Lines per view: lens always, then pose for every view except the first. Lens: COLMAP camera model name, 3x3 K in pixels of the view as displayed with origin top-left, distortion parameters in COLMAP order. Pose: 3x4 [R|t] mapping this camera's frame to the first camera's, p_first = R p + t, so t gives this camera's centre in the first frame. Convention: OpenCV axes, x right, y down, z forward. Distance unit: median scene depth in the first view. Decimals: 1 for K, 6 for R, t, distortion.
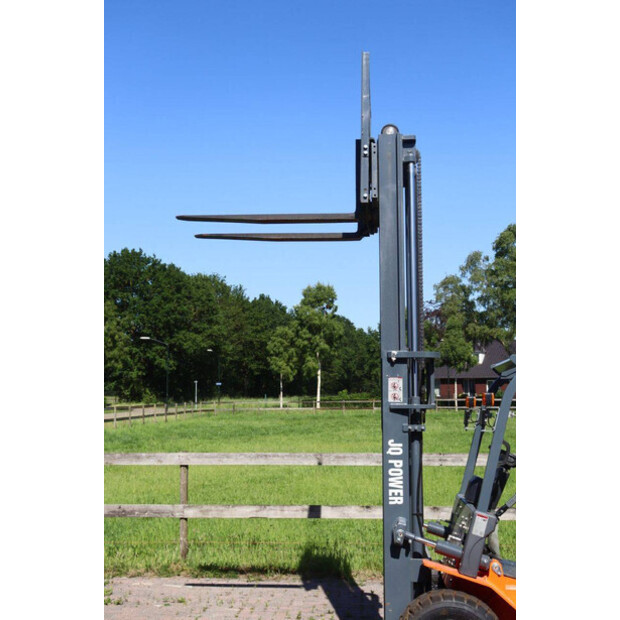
lens RADIAL K [[843.5, 0, 294.8], [0, 843.5, 303.7], [0, 0, 1]] dist [0.048774, 0.000000]
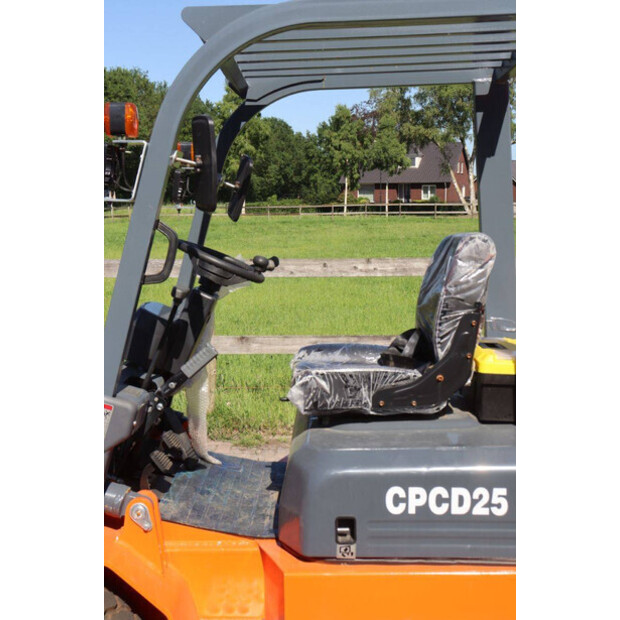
lens RADIAL K [[792.7, 0, 312.6], [0, 792.7, 307.7], [0, 0, 1]] dist [0.045590, 0.000000]
pose [[0.998107, -0.008875, 0.060855, 0.048767], [-0.005512, 0.972639, 0.232257, 0.017788], [-0.061251, -0.232153, 0.970749, 0.099757]]
